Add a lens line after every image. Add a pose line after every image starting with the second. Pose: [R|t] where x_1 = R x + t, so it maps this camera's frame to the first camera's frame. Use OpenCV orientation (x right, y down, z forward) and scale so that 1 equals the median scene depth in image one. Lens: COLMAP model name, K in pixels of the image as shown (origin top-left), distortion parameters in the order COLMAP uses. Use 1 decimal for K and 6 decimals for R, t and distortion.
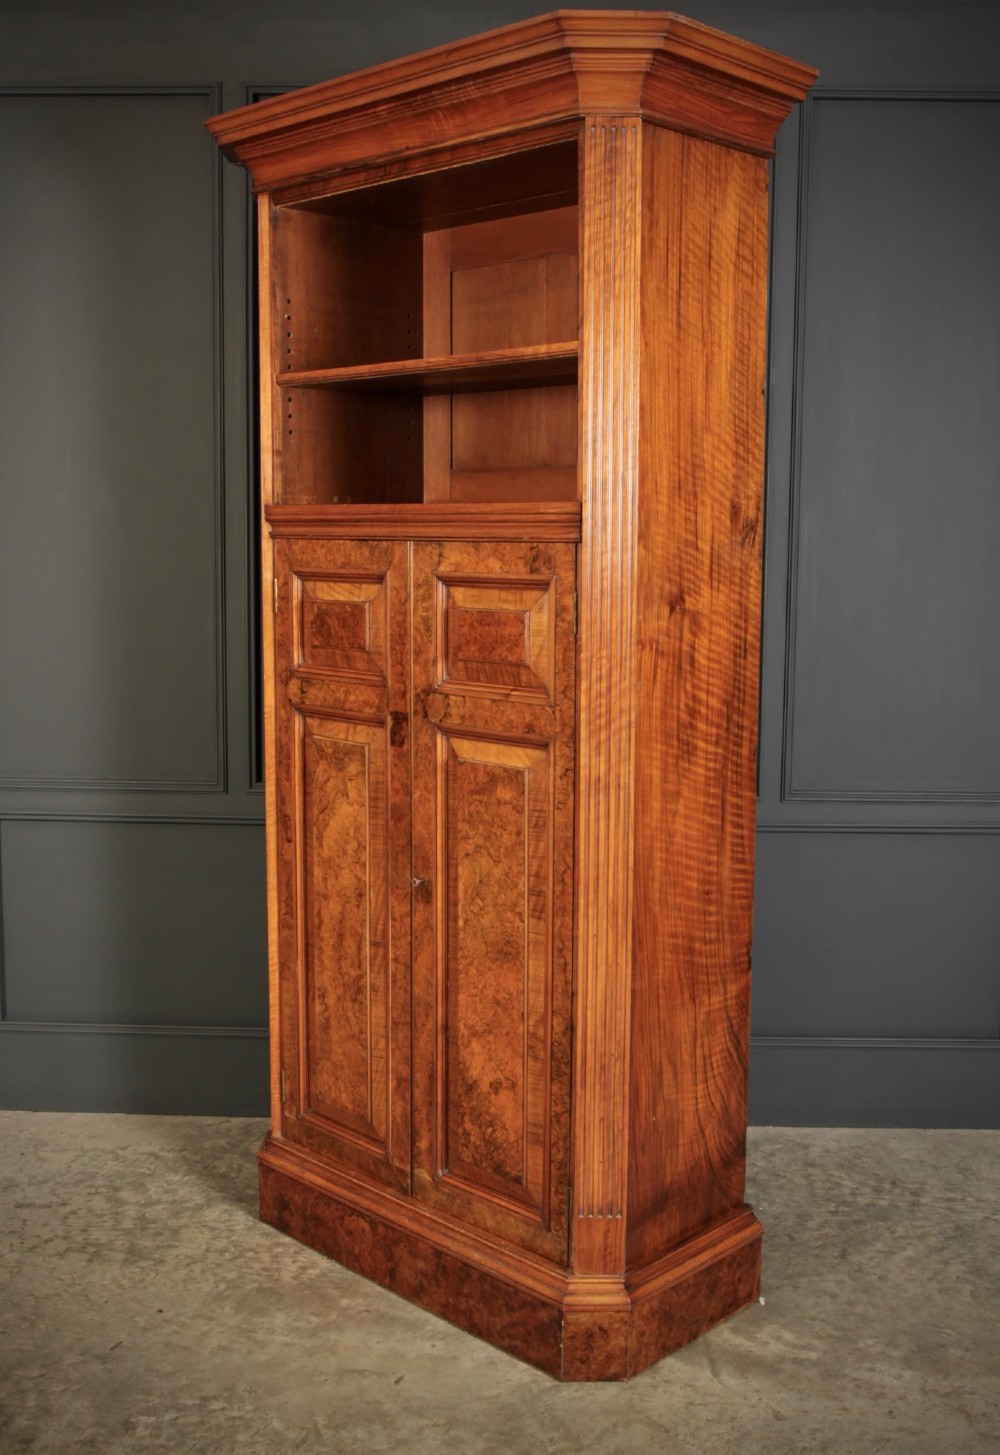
lens RADIAL K [[1521.3, 0, 499.8], [0, 1521.3, 702.9], [0, 0, 1]] dist [-0.071995, 0.044920]
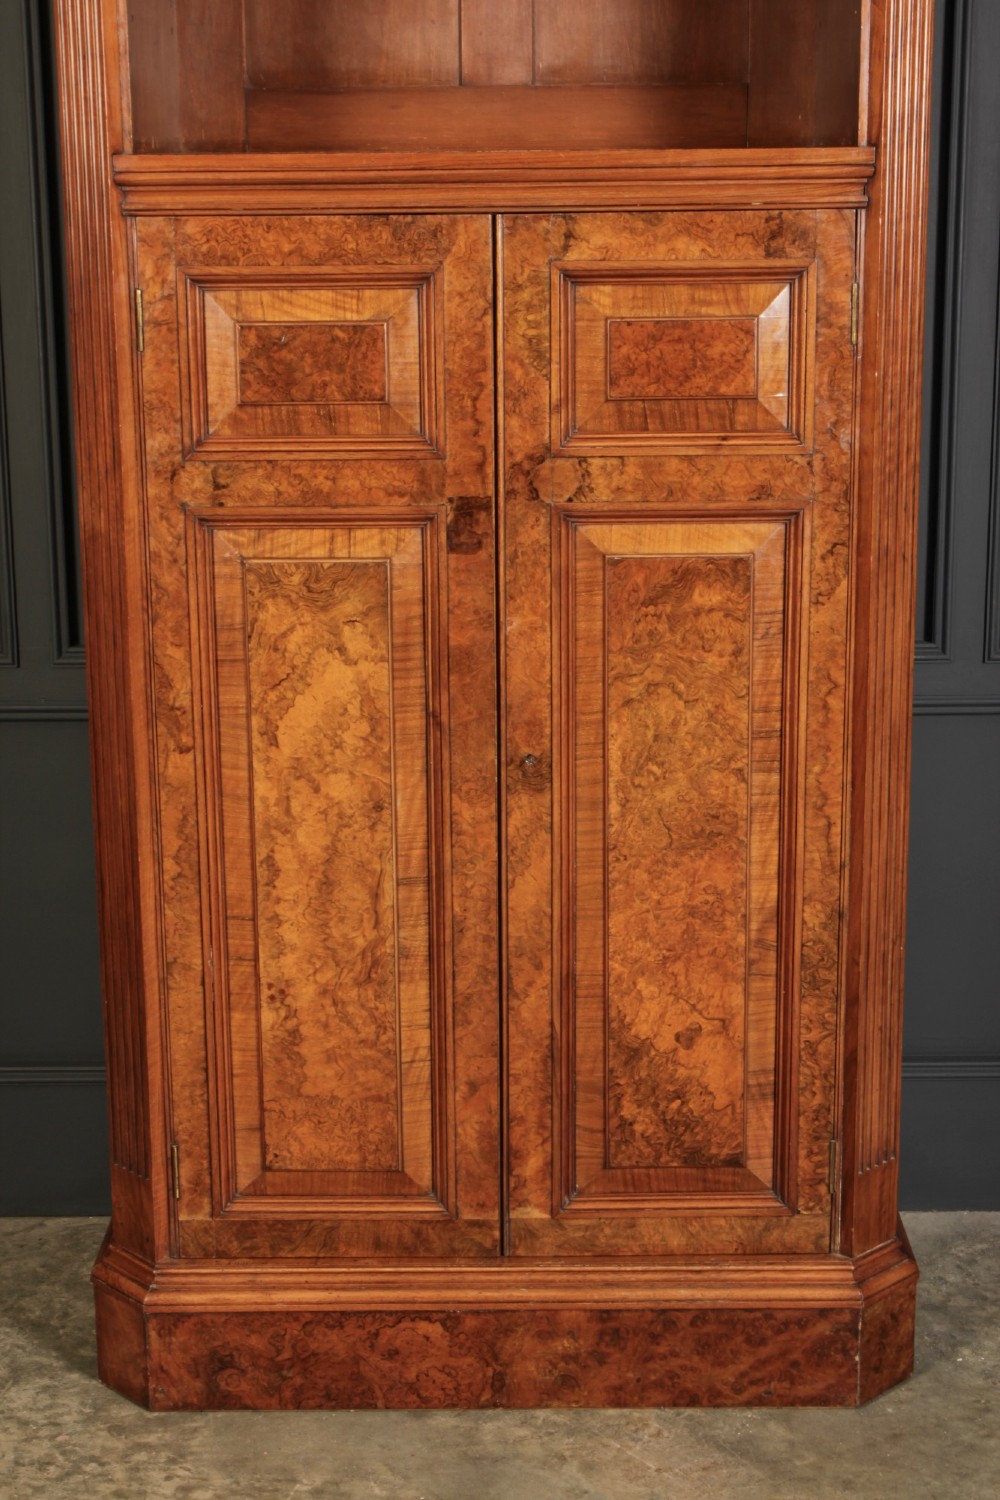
lens RADIAL K [[2469.8, 0, 515.7], [0, 2469.8, 728.2], [0, 0, 1]] dist [-0.002841, 0.145166]
pose [[0.715634, -0.172877, 0.676744, -0.781236], [0.094847, 0.983964, 0.151060, -0.053497], [-0.692006, -0.043916, 0.720555, 0.275679]]
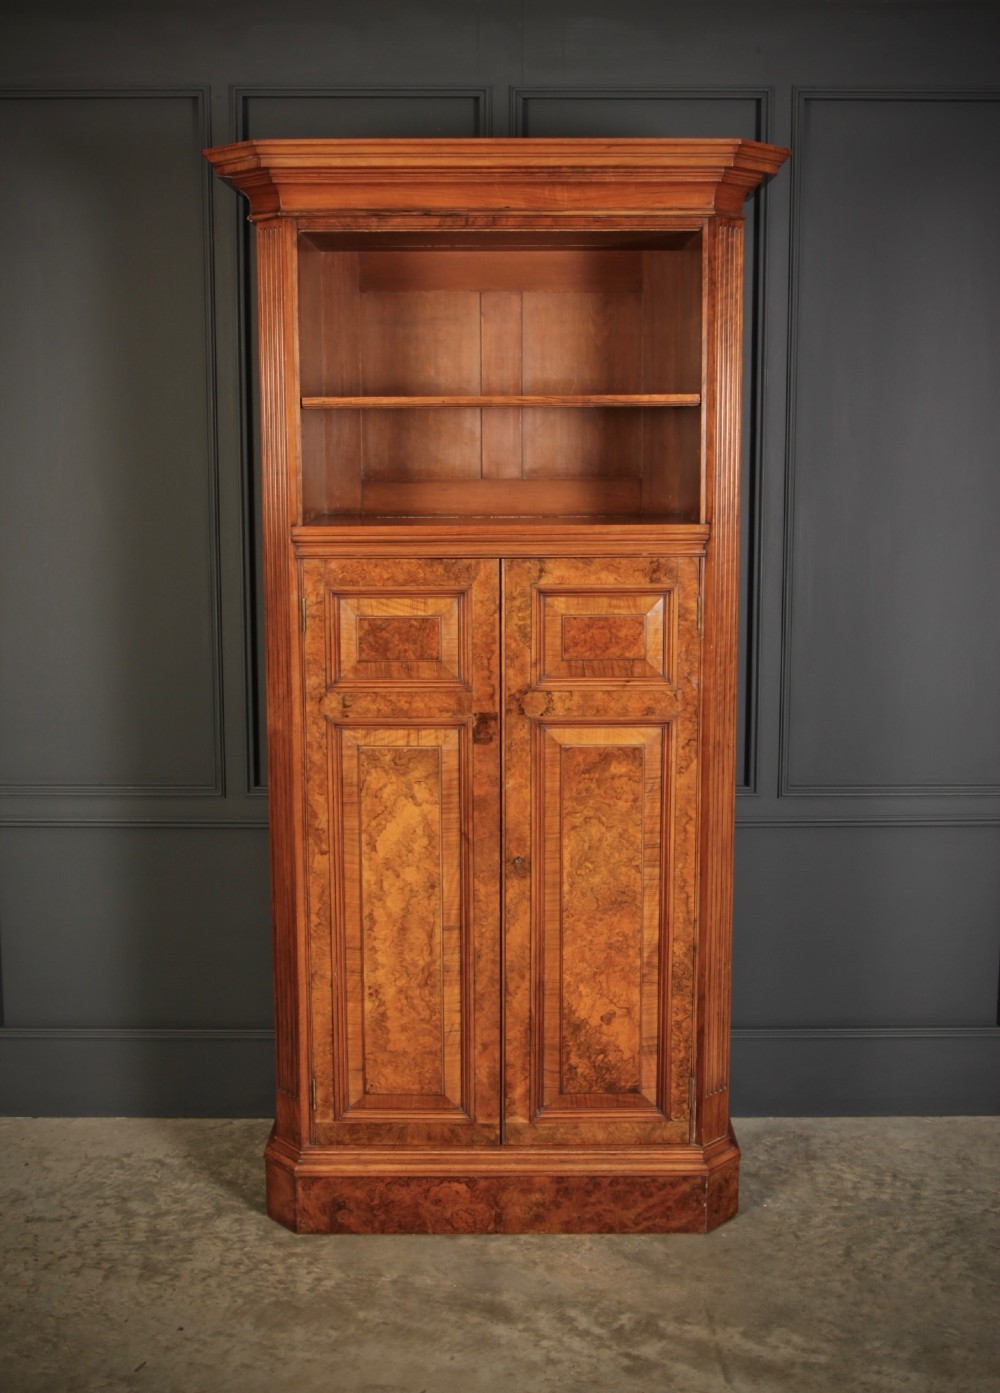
lens RADIAL K [[1576.4, 0, 512.5], [0, 1576.4, 627.5], [0, 0, 1]] dist [-0.071571, 0.077487]
pose [[0.713572, -0.098219, 0.693663, -0.878768], [0.089110, 0.994806, 0.049192, -0.115111], [-0.694892, 0.026710, 0.718618, 0.172244]]
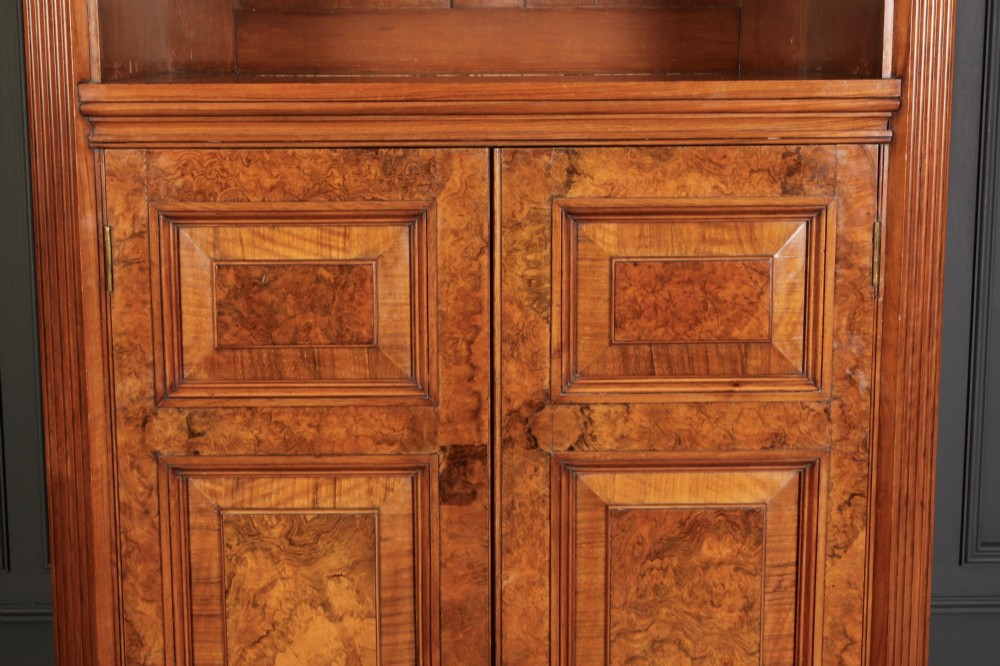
lens RADIAL K [[1740.9, 0, 508.0], [0, 1740.9, 334.2], [0, 0, 1]] dist [0.010258, 0.097443]
pose [[0.700690, -0.132423, 0.701069, -0.534849], [0.091032, 0.991187, 0.096239, -0.102028], [-0.707634, -0.003614, 0.706570, 0.548614]]
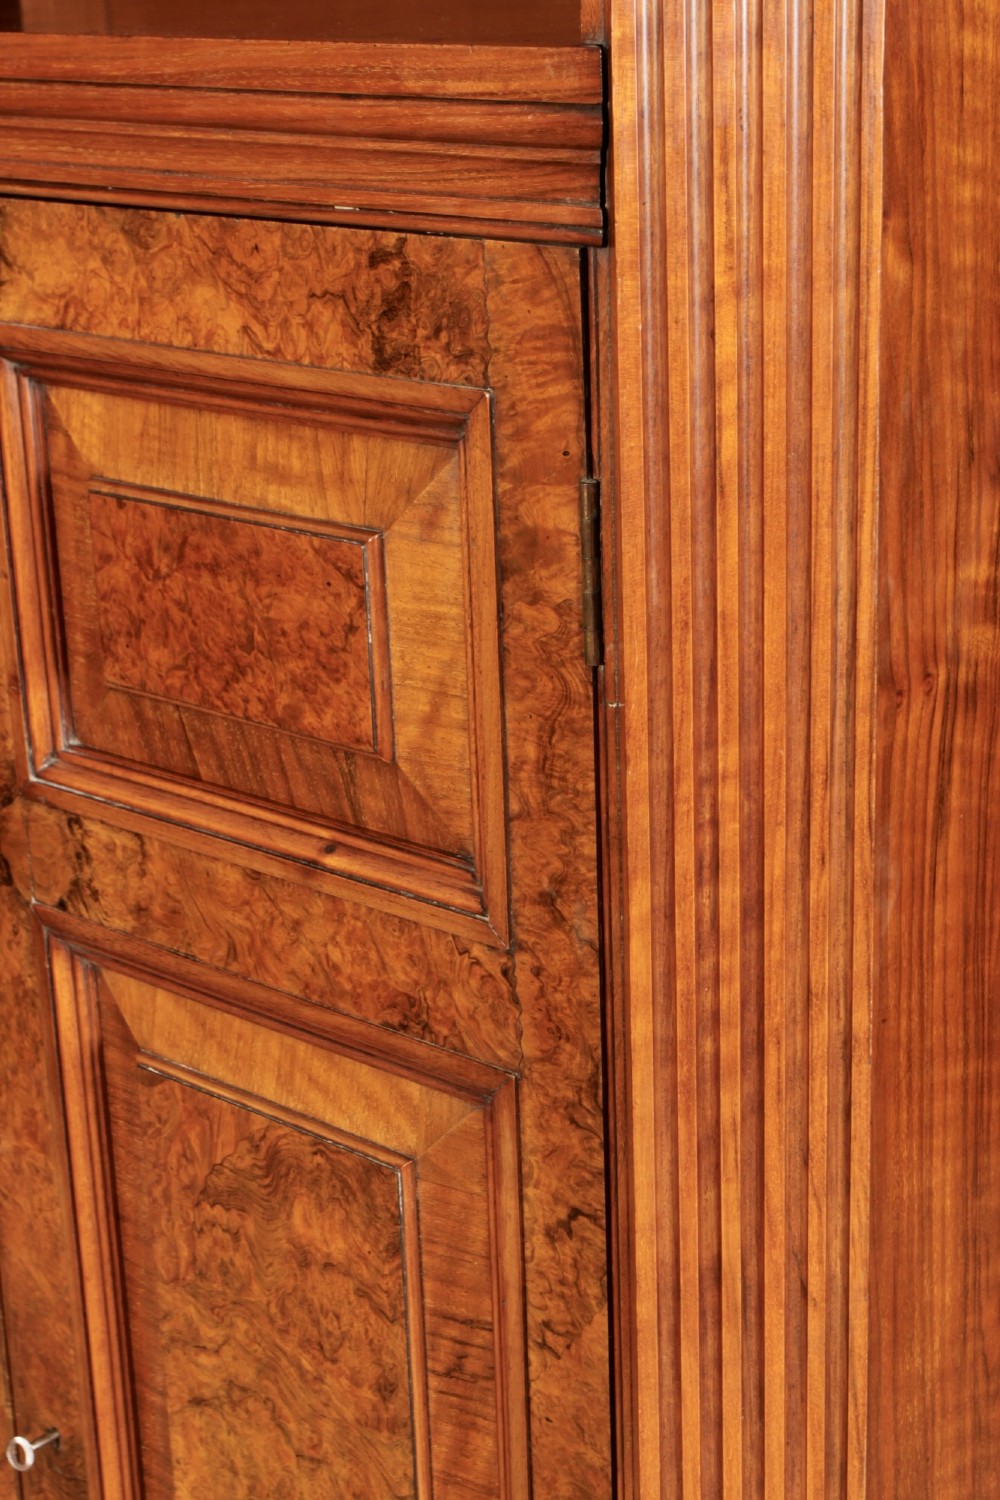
lens RADIAL K [[2611.3, 0, 500.0], [0, 2611.3, 750.0], [0, 0, 1]] dist [0.010258, 0.097443]
pose [[0.998073, -0.051532, 0.034563, 0.021046], [0.042991, 0.975962, 0.213658, -0.106002], [-0.044743, -0.211760, 0.976297, 0.586353]]
